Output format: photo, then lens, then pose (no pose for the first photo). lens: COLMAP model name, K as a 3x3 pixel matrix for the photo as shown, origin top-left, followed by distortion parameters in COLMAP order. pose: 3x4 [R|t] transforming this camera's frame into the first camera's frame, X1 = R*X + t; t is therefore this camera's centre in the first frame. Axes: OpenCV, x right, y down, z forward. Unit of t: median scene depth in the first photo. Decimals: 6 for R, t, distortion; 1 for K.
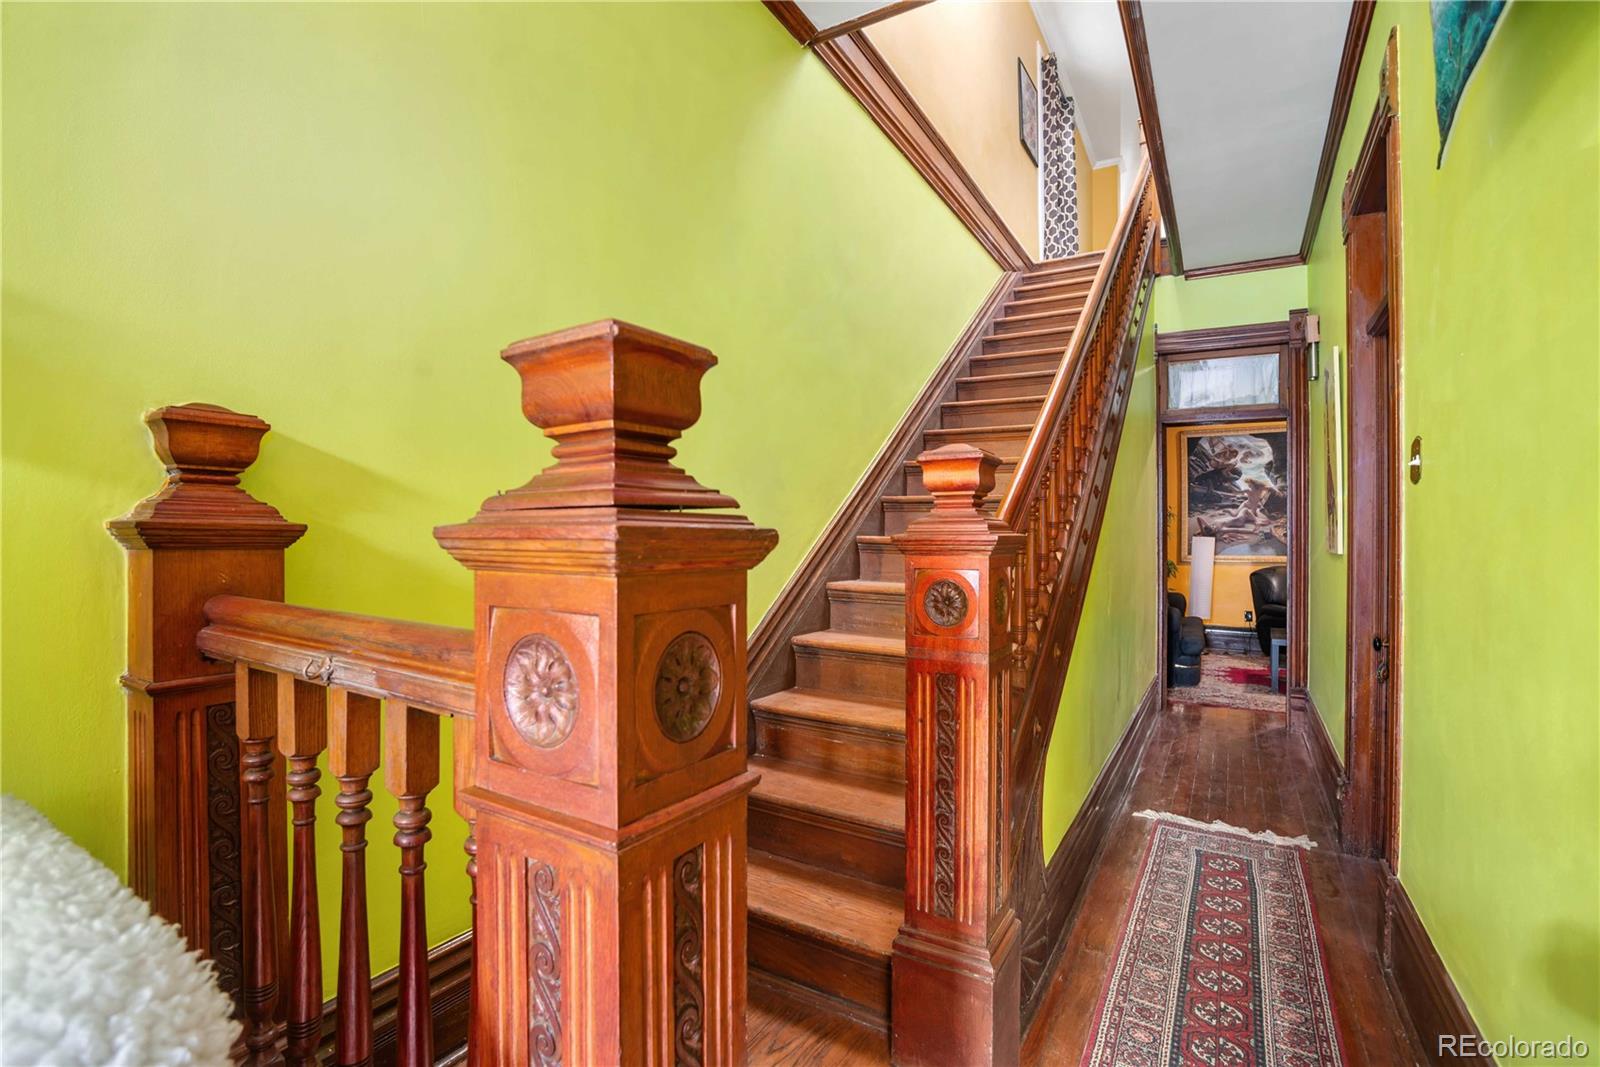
lens RADIAL K [[725.3, 0, 810.2], [0, 725.3, 533.8], [0, 0, 1]] dist [-0.044892, 0.008927]
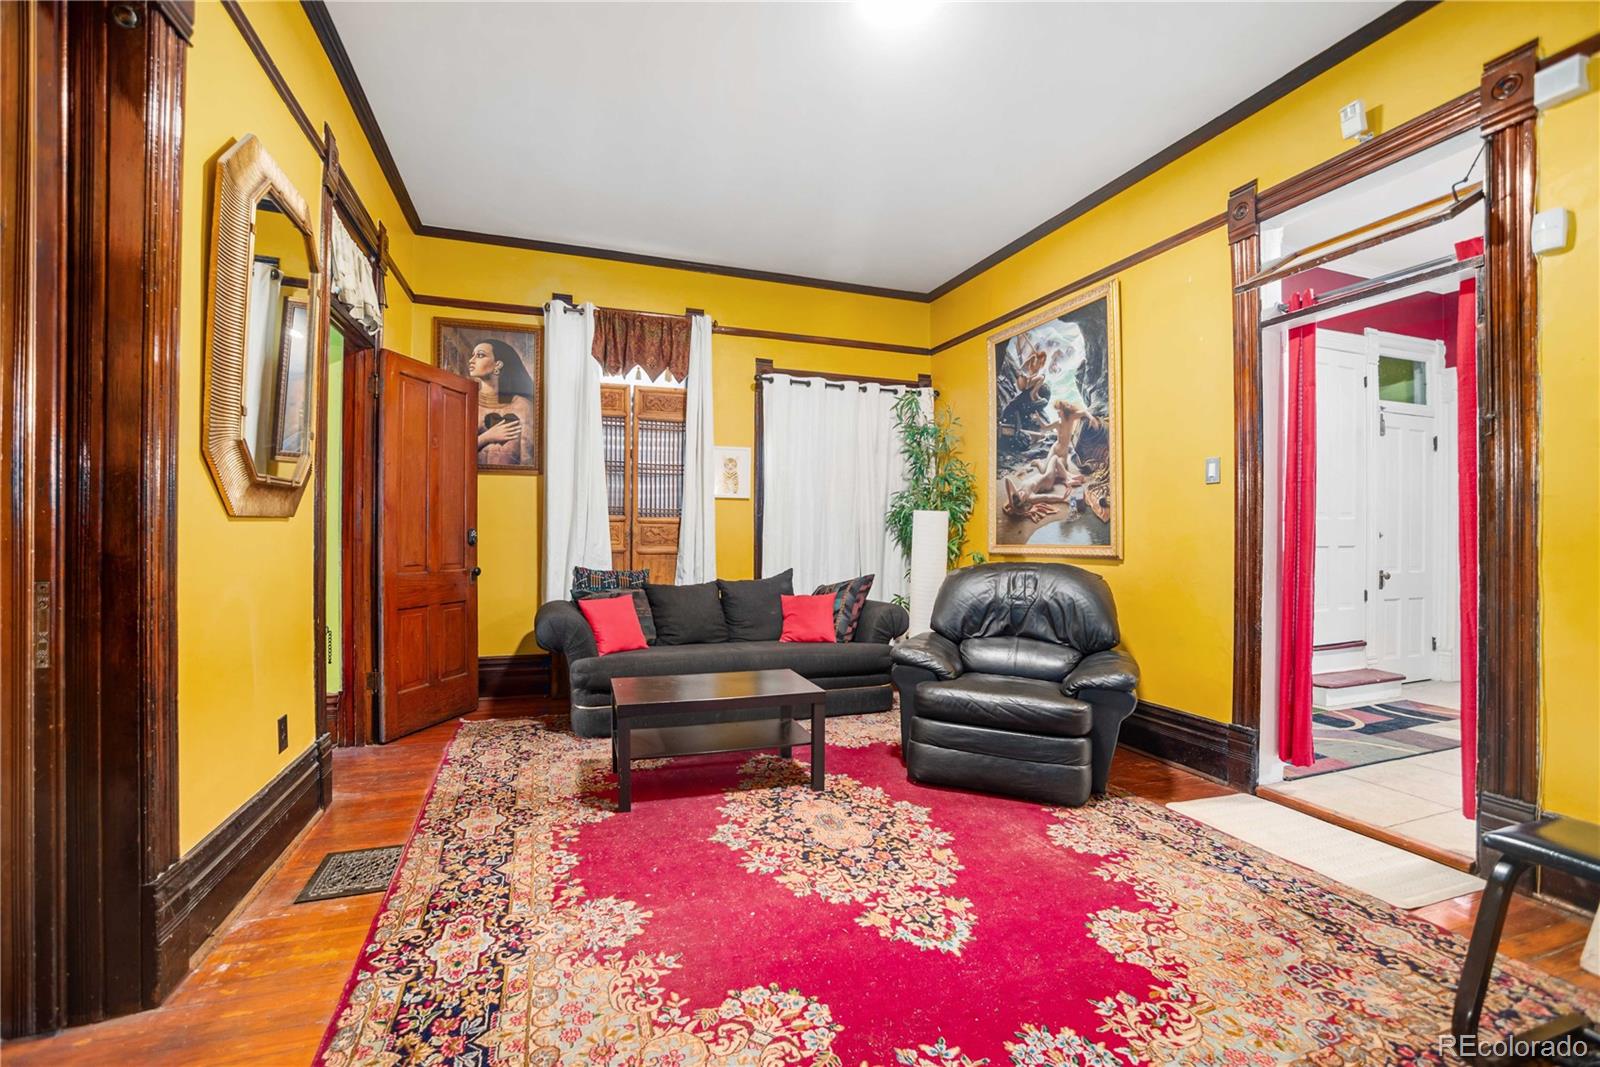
lens RADIAL K [[686.3, 0, 787.0], [0, 686.3, 538.0], [0, 0, 1]] dist [-0.052717, 0.009138]
pose [[0.773297, 0.000044, -0.634043, 0.777402], [0.003042, 0.999988, 0.003780, 0.023413], [0.634036, -0.004852, 0.773288, 0.472284]]
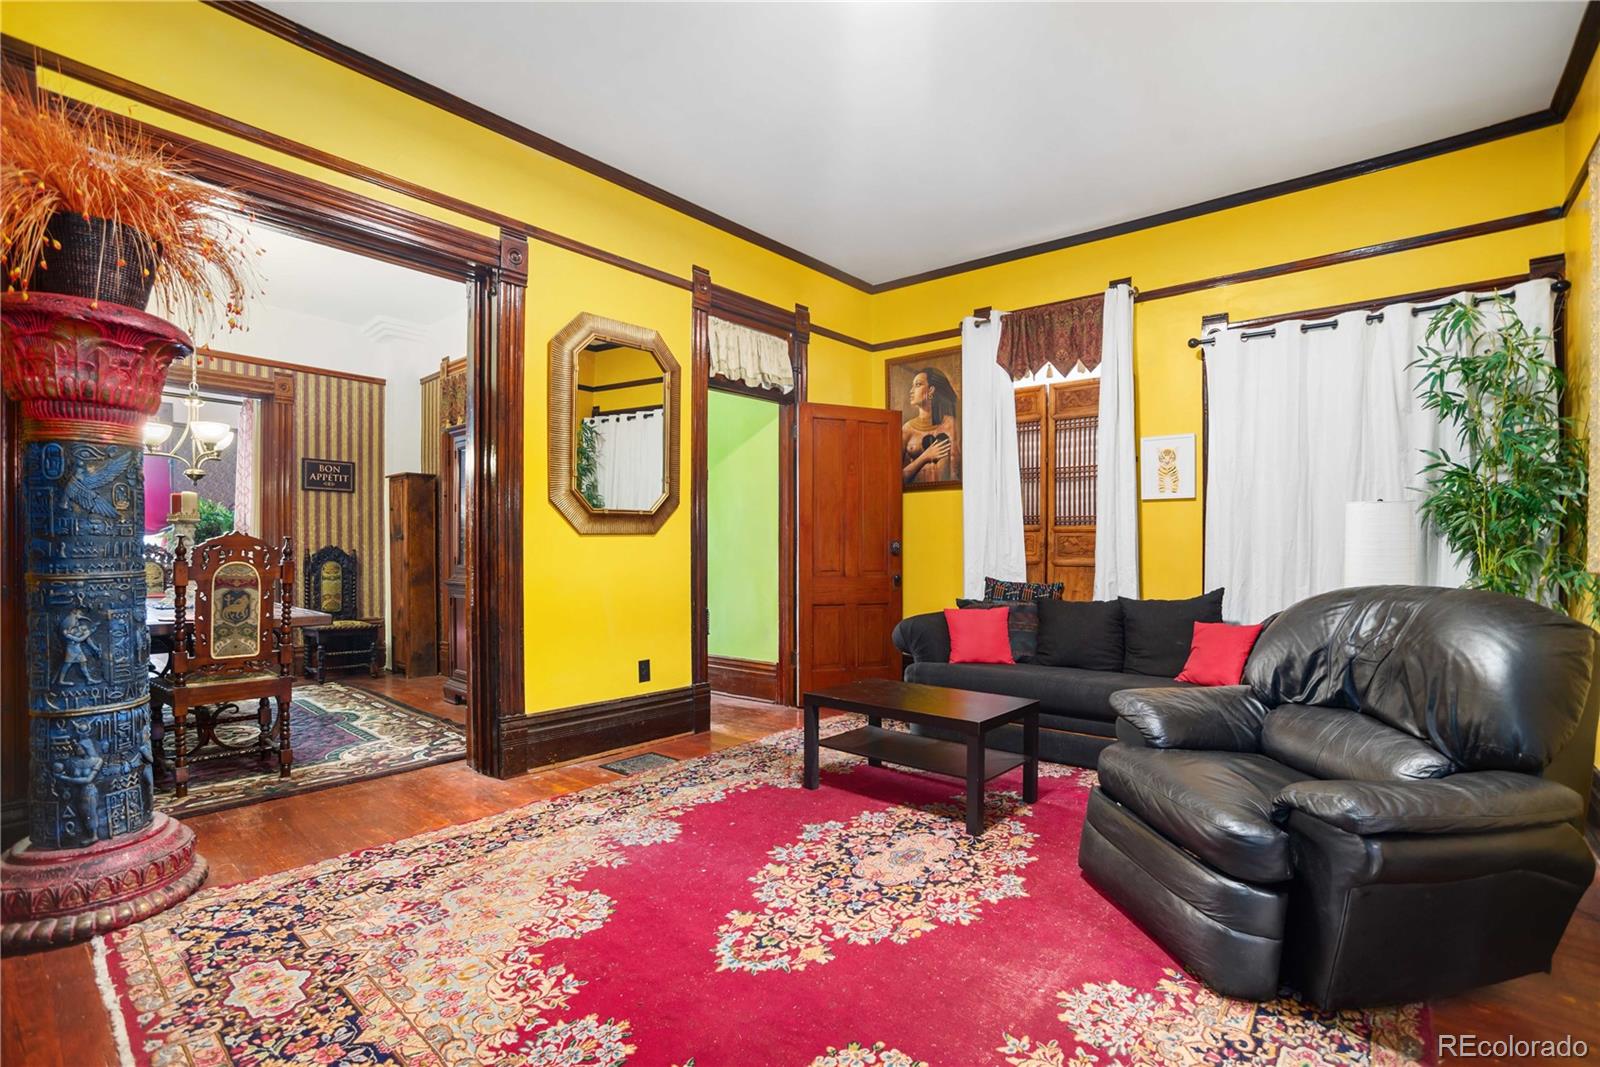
lens RADIAL K [[725.3, 0, 801.6], [0, 725.3, 548.0], [0, 0, 1]] dist [-0.044892, 0.008927]
pose [[-0.141922, -0.007798, -0.989847, 0.900798], [0.002496, 0.999963, -0.008236, 0.029202], [0.989875, -0.003639, -0.141897, 0.731958]]
